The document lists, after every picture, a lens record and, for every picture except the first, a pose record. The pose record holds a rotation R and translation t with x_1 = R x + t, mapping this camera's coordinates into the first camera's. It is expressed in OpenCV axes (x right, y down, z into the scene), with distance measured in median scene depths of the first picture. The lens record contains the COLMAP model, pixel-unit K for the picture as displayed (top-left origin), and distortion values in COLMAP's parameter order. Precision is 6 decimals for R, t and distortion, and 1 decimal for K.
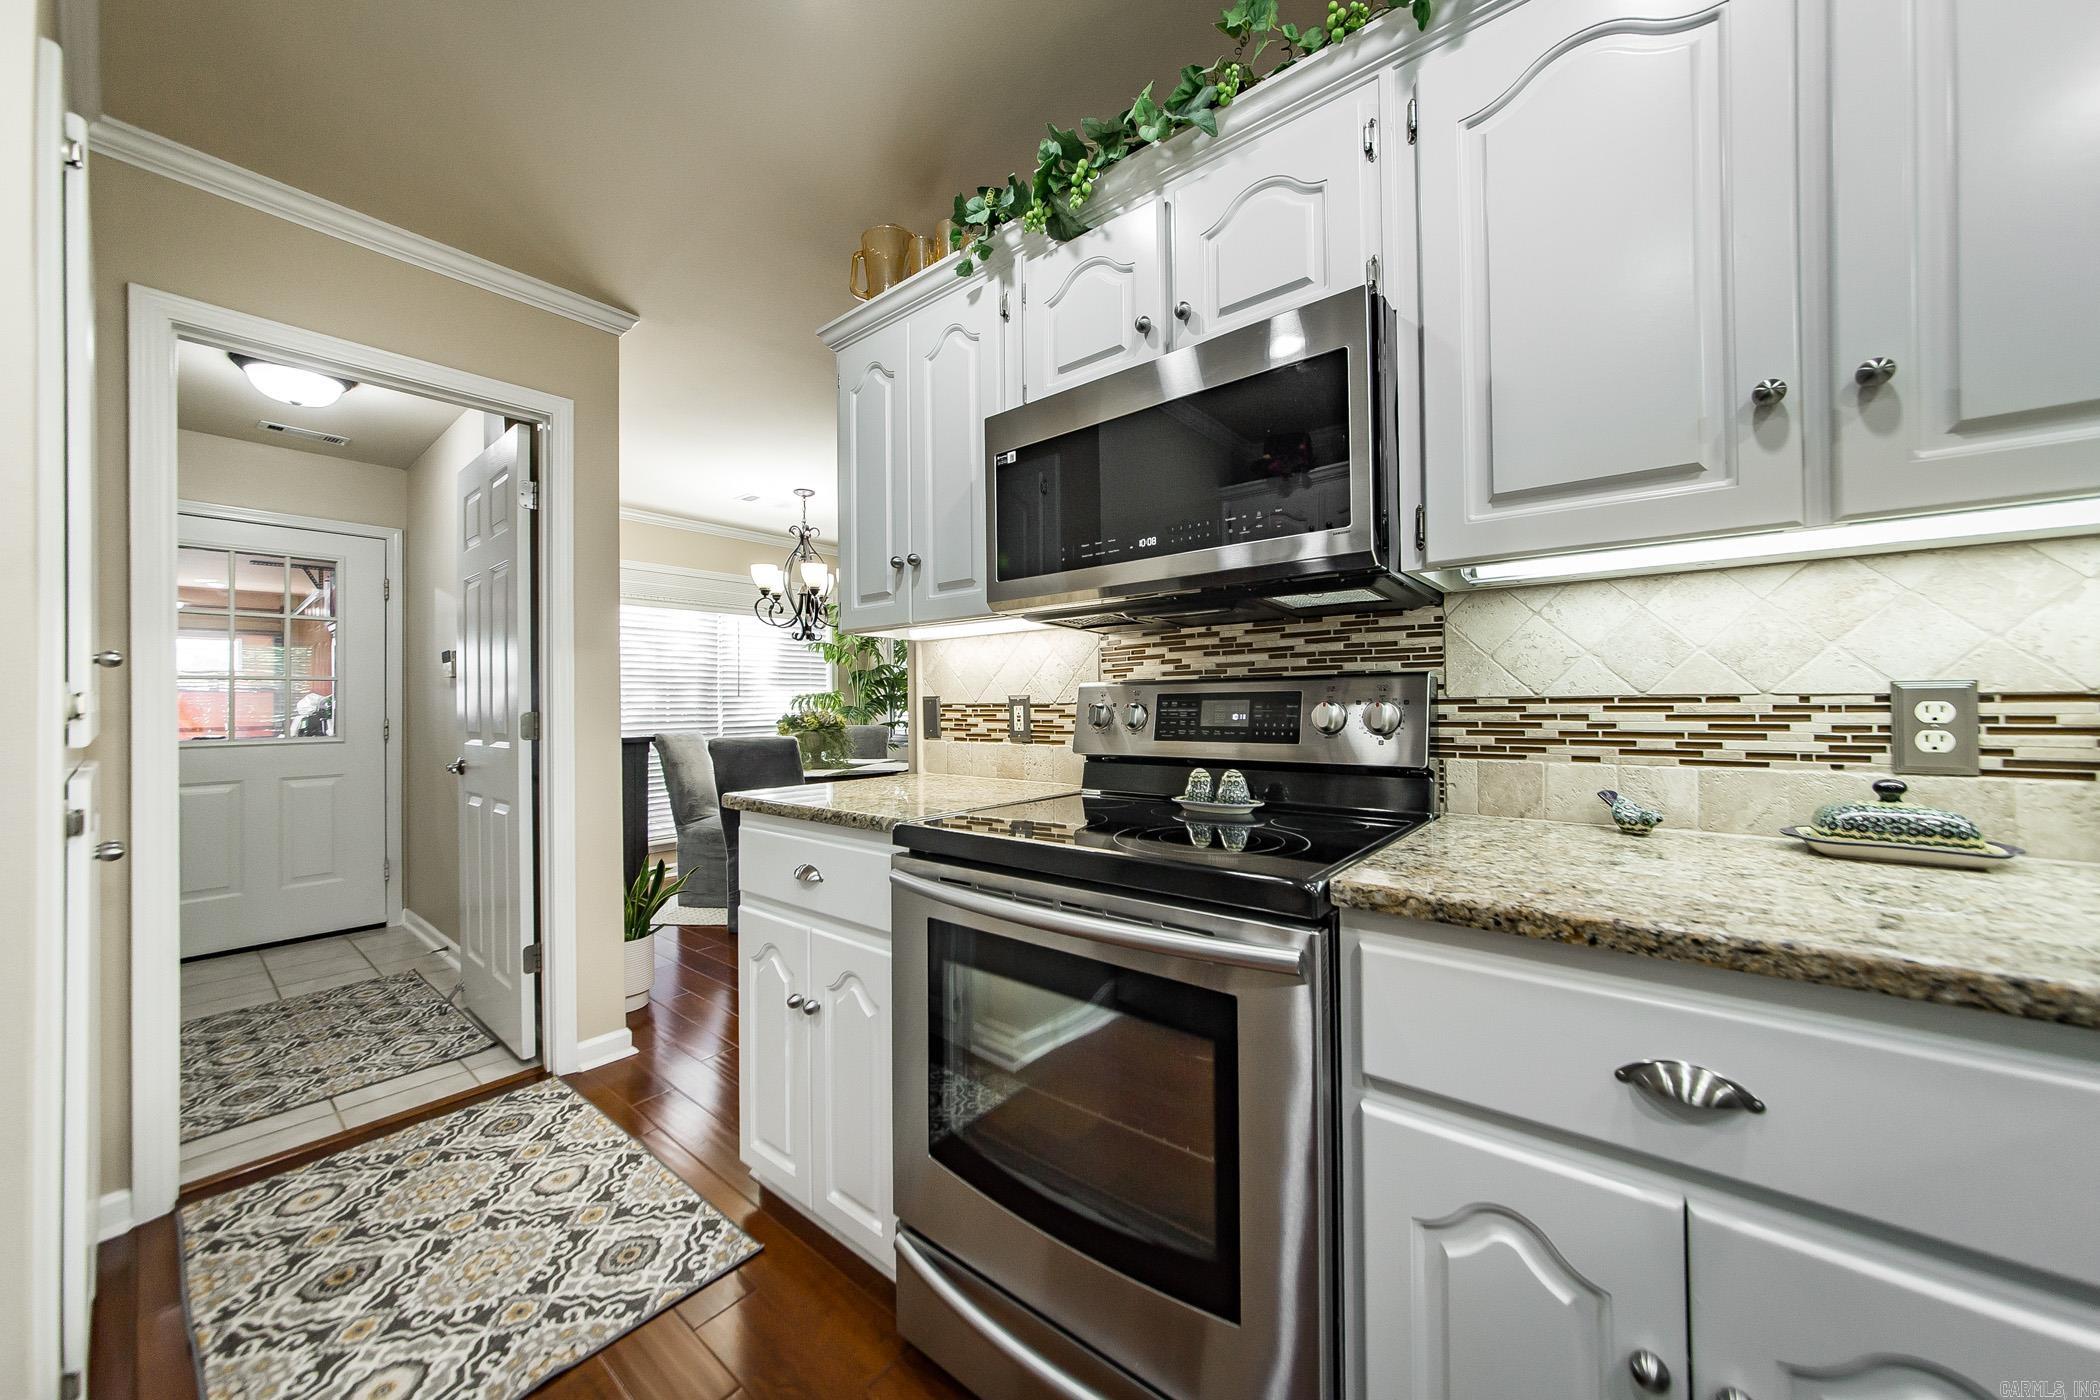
lens RADIAL K [[741.7, 0, 1046.9], [0, 741.7, 698.0], [0, 0, 1]] dist [-0.003275, 0.000038]
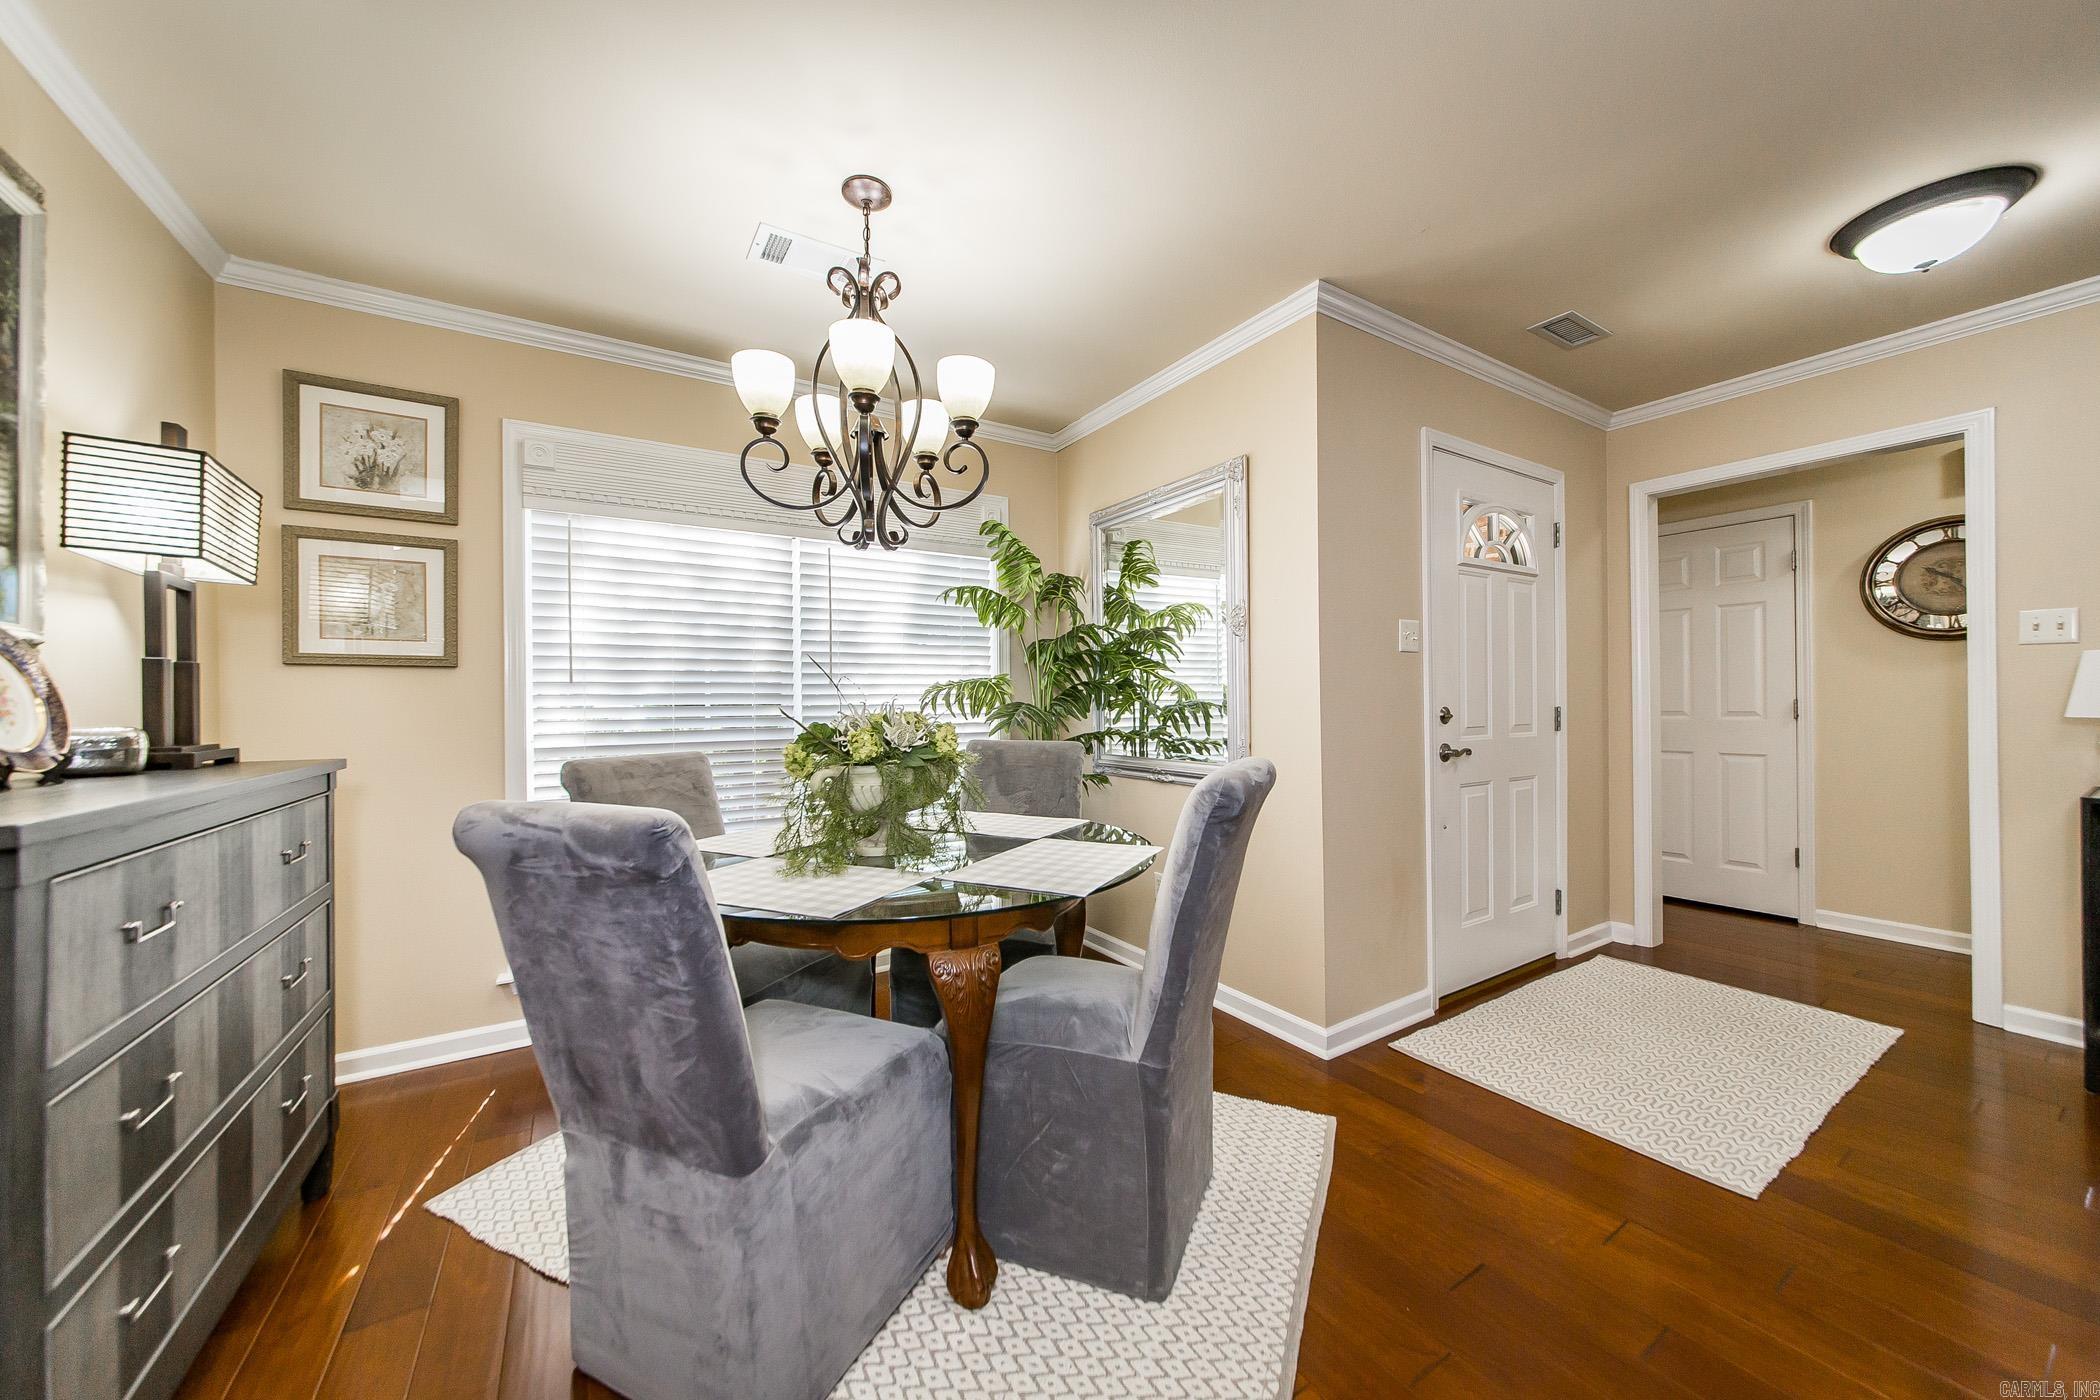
lens RADIAL K [[741.7, 0, 1046.9], [0, 741.7, 698.0], [0, 0, 1]] dist [-0.003275, 0.000038]
pose [[0.946168, -0.001992, -0.323669, -0.328215], [0.002469, 0.999996, 0.001062, 0.031904], [0.323666, -0.001804, 0.946170, 2.237217]]
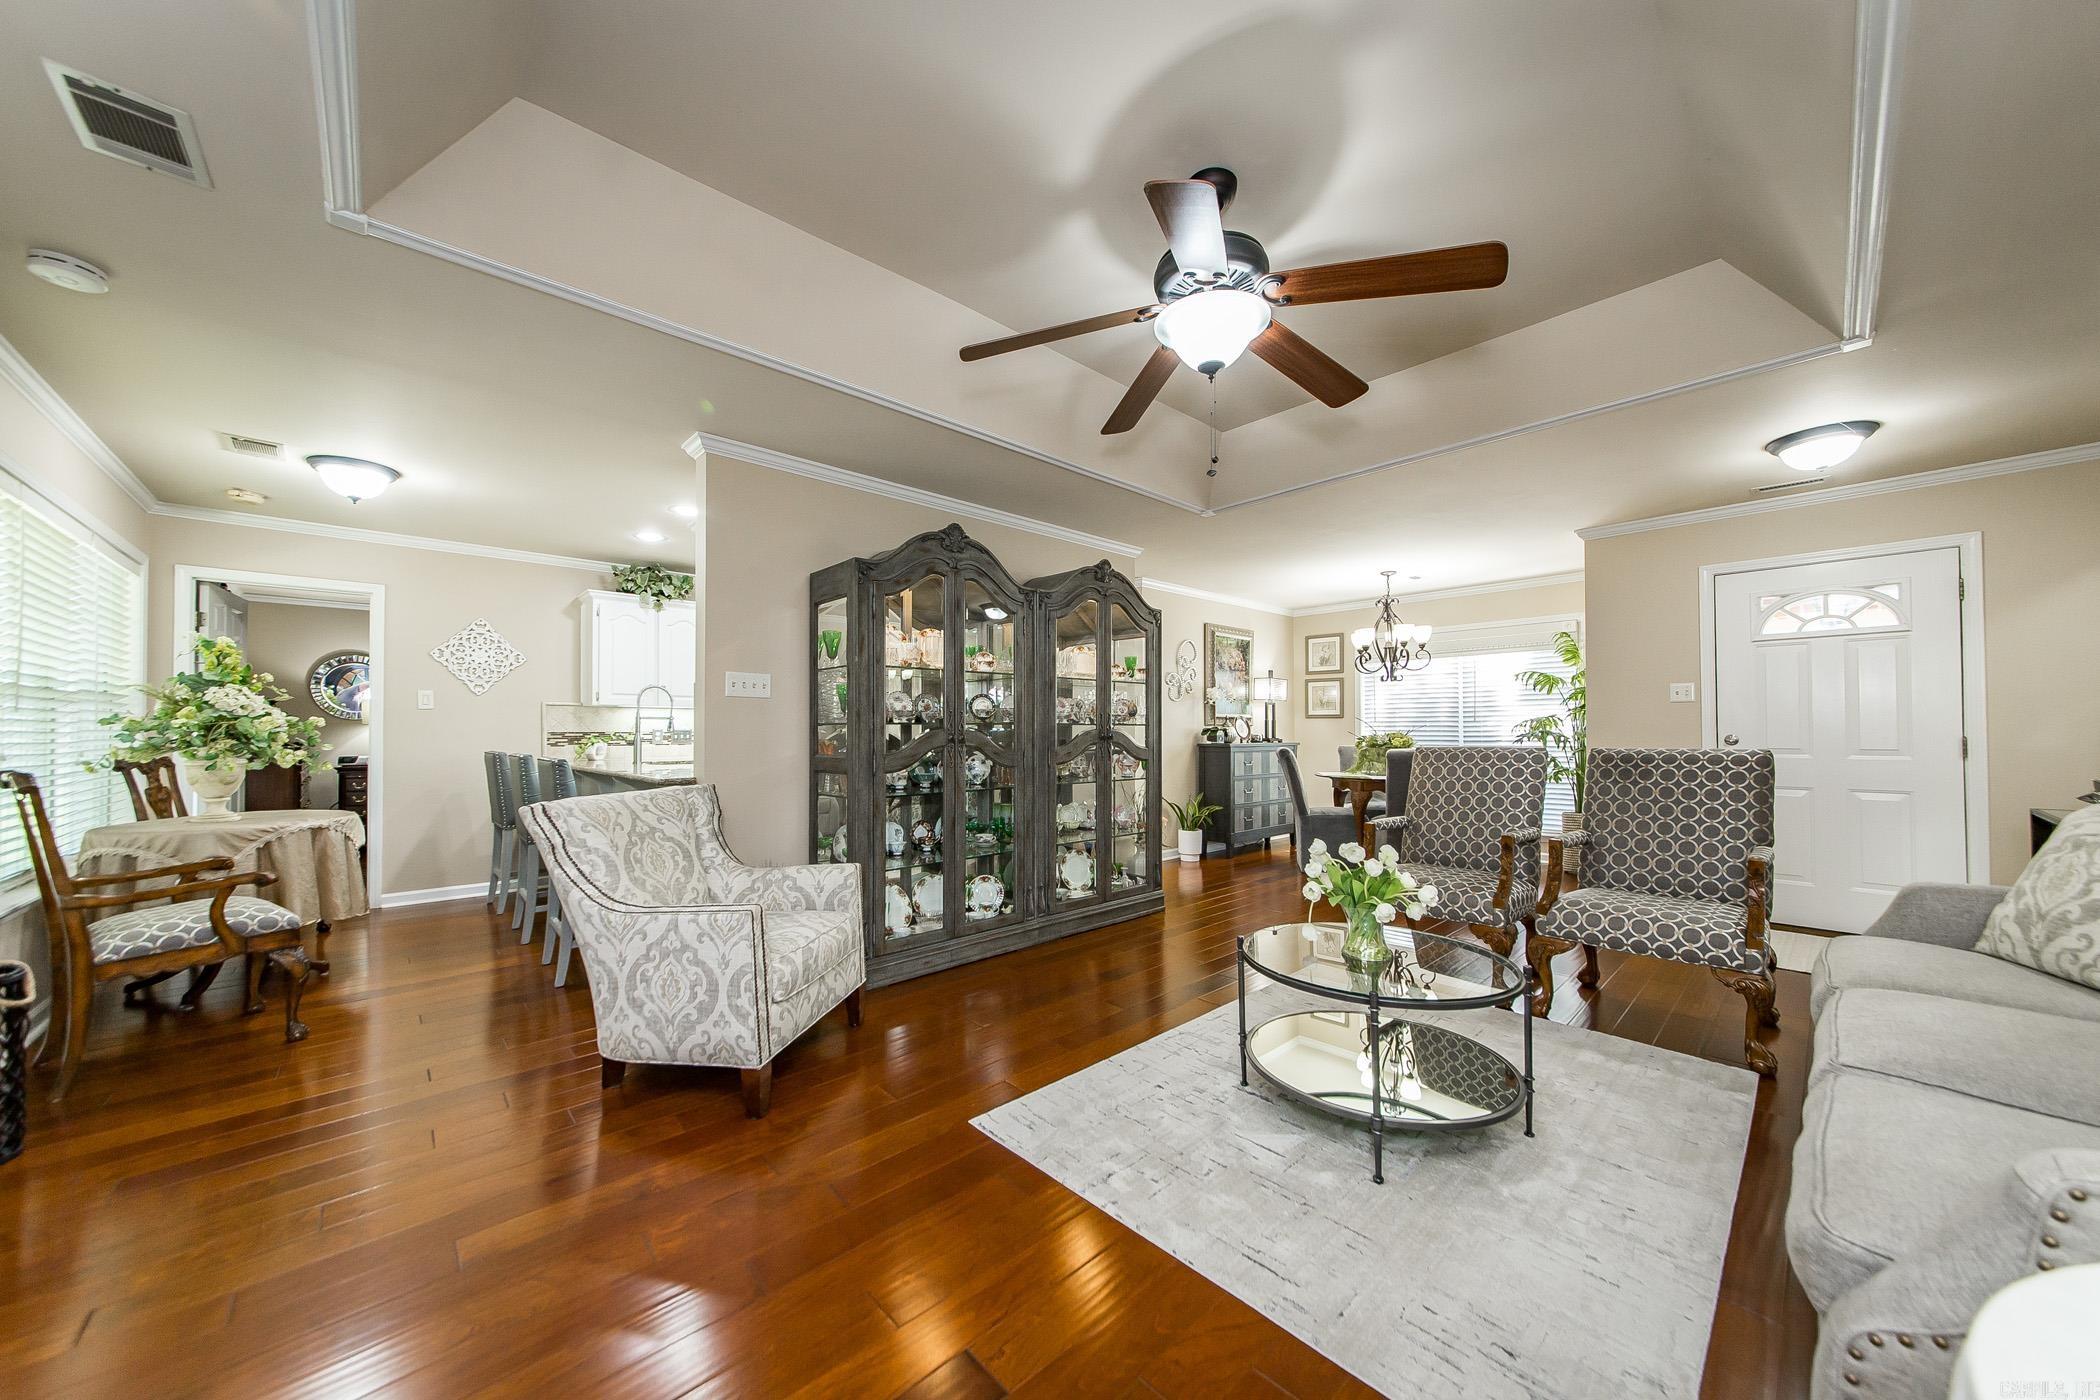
lens RADIAL K [[734.6, 0, 1043.6], [0, 734.6, 720.1], [0, 0, 1]] dist [0.010684, 0.000161]
pose [[-0.143458, -0.003677, -0.989650, 3.866575], [0.010060, 0.999936, -0.005173, -0.019868], [0.989605, -0.010698, -0.143412, 1.990073]]
